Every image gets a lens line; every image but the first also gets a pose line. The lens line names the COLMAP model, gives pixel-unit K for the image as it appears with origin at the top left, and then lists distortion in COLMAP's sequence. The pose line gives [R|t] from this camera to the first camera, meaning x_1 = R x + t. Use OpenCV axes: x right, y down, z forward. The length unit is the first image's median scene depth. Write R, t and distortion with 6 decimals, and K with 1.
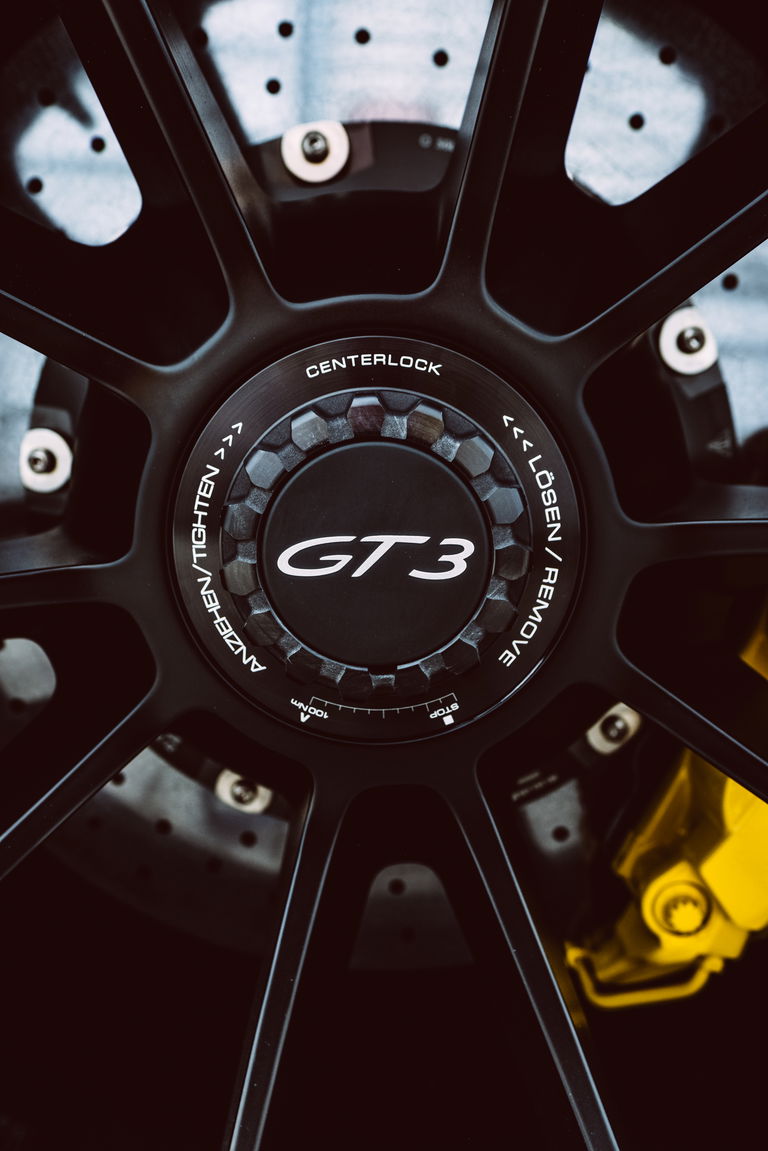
lens RADIAL K [[801.8, 0, 386.7], [0, 801.8, 577.4], [0, 0, 1]] dist [-0.008039, -0.000103]
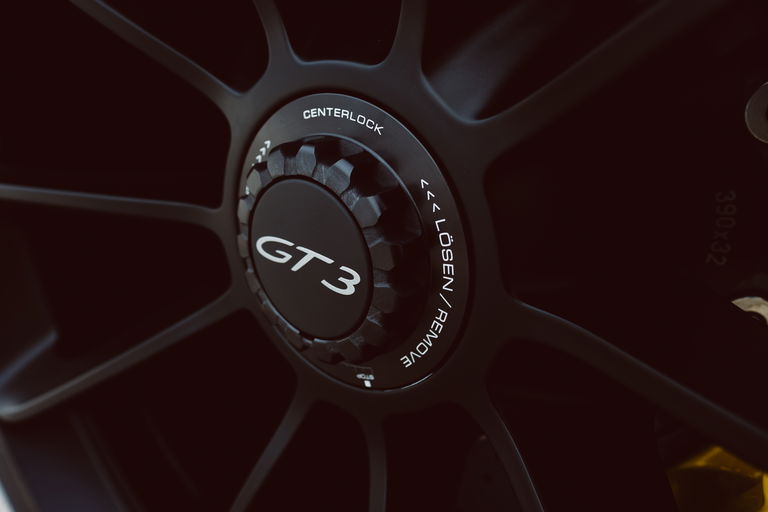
lens RADIAL K [[535.0, 0, 383.9], [0, 535.0, 253.5], [0, 0, 1]] dist [-0.008039, -0.000103]
pose [[0.798385, 0.303750, -0.519920, 0.548256], [-0.204301, 0.948872, 0.240630, -0.278104], [0.566429, -0.085895, 0.819622, 0.317656]]
